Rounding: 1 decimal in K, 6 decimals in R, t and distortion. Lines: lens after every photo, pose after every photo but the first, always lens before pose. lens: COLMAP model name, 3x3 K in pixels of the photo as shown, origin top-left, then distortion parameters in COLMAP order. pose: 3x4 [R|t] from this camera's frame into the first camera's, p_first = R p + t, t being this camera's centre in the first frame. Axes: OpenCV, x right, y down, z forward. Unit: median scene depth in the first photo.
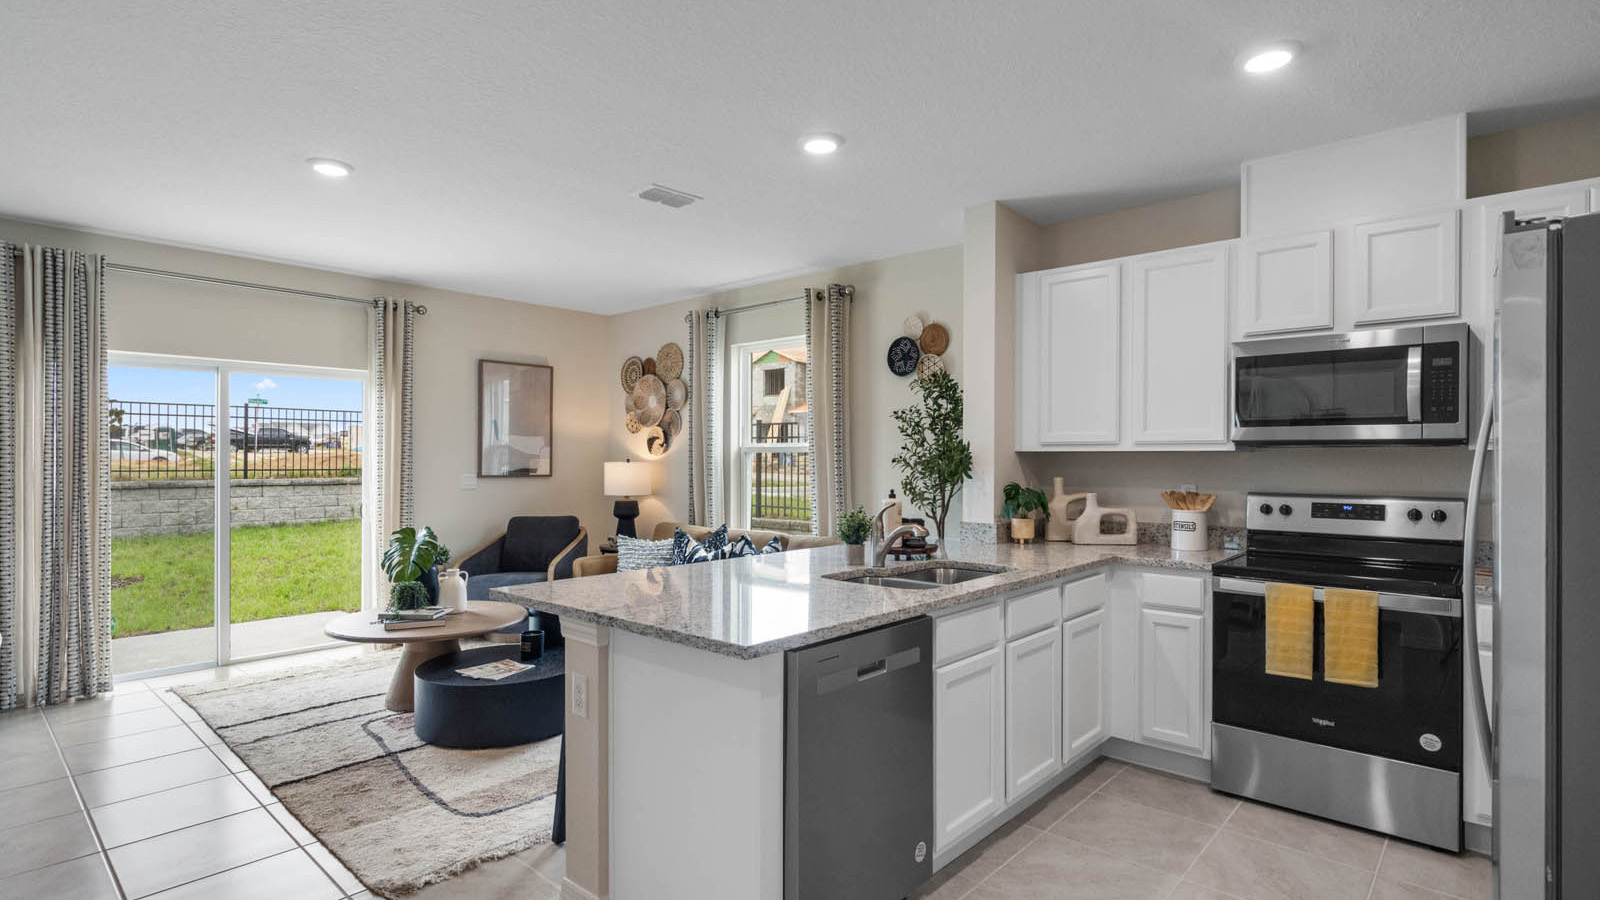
lens RADIAL K [[791.8, 0, 794.0], [0, 791.8, 457.1], [0, 0, 1]] dist [-0.000463, 0.001234]
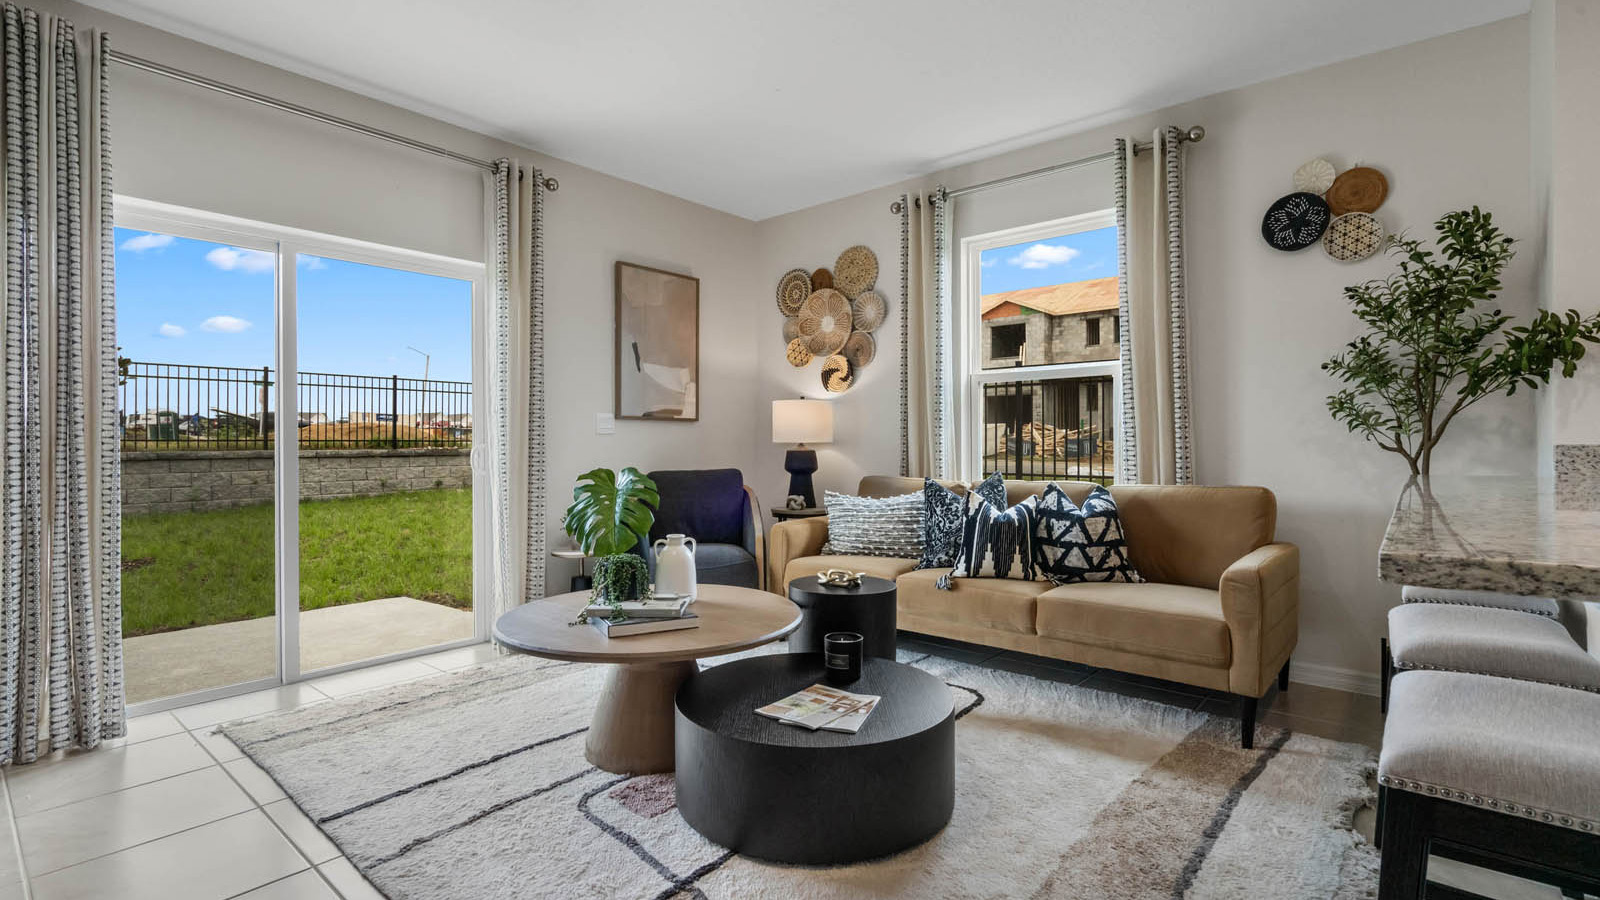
lens RADIAL K [[748.7, 0, 792.1], [0, 748.7, 442.3], [0, 0, 1]] dist [-0.002719, 0.001794]
pose [[0.999619, -0.006683, 0.026797, -0.380799], [0.006672, 0.999978, 0.000494, 0.073809], [-0.026800, -0.000315, 0.999641, 0.432792]]
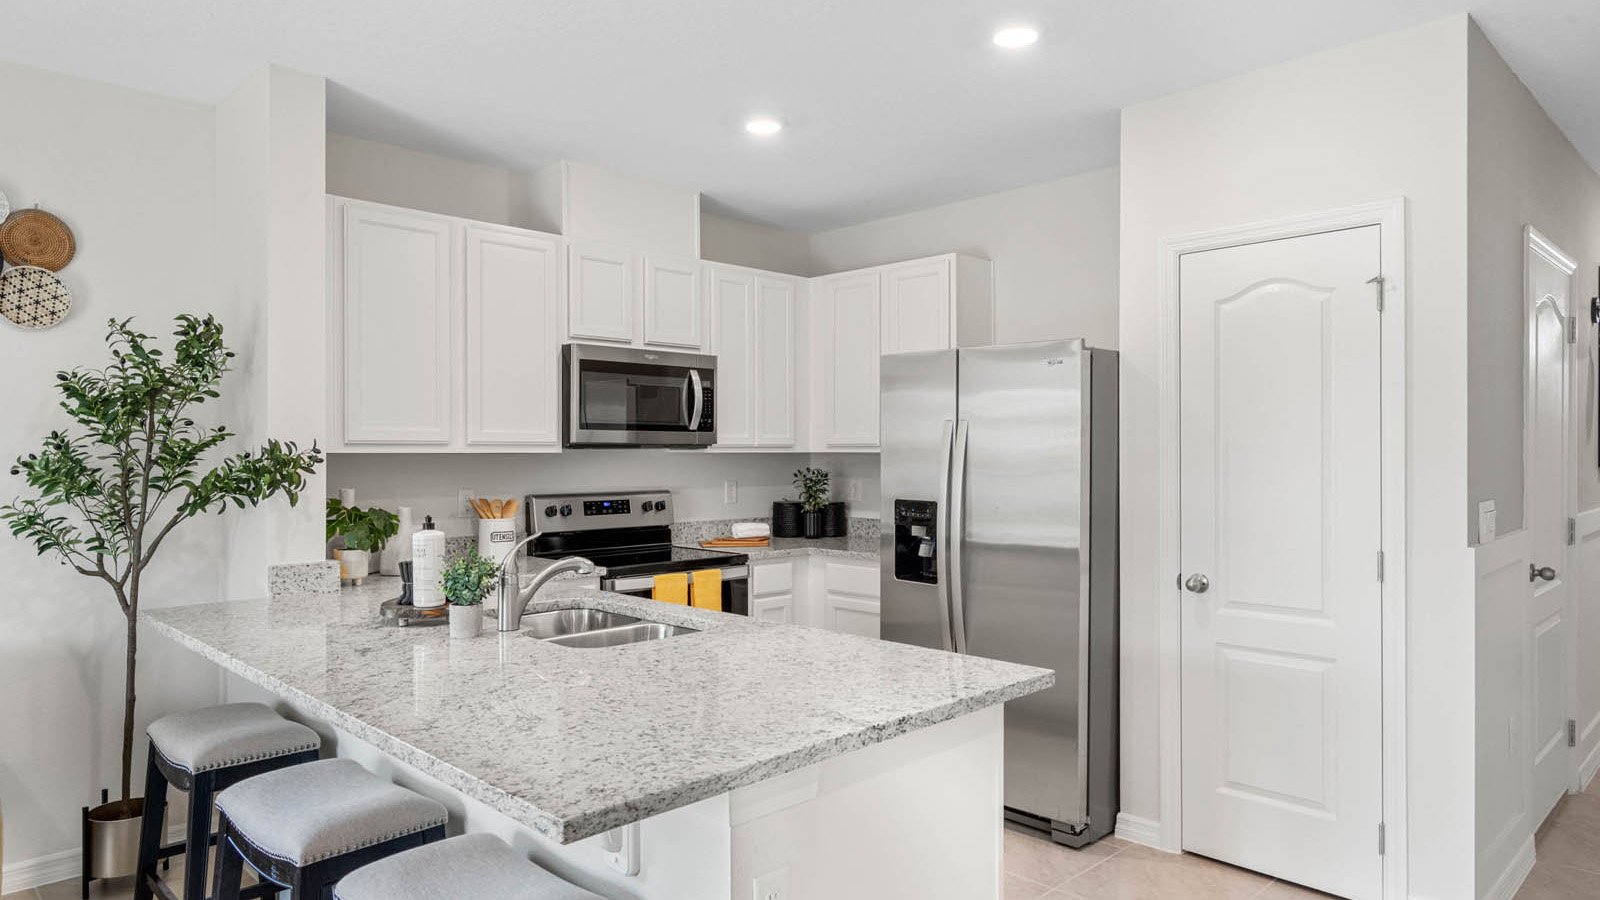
lens RADIAL K [[1006.7, 0, 792.2], [0, 1006.7, 437.9], [0, 0, 1]] dist [0.017114, -0.000702]
pose [[0.050400, 0.010168, 0.998677, -0.552299], [-0.000805, 0.999948, -0.010140, -0.011397], [-0.998729, -0.000293, 0.050406, 0.539989]]
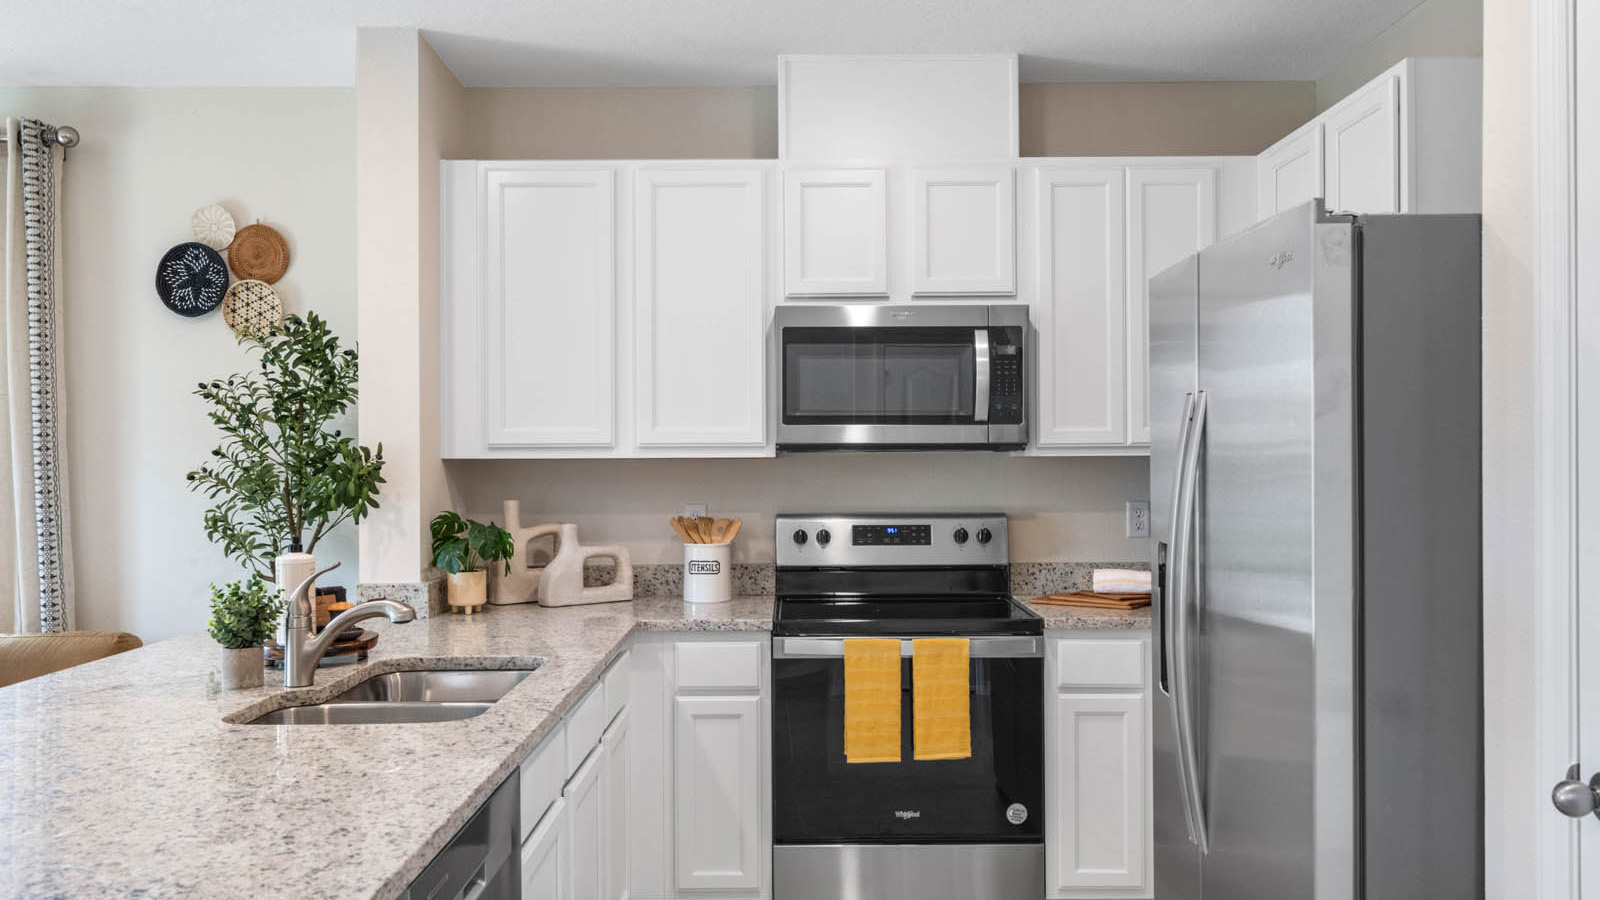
lens RADIAL K [[1251.7, 0, 804.9], [0, 1251.7, 455.5], [0, 0, 1]] dist [0.002016, -0.000497]
pose [[0.736918, -0.005344, 0.675961, -0.152615], [0.006018, 0.999981, 0.001345, -0.009114], [-0.675956, 0.003077, 0.736936, 0.125561]]
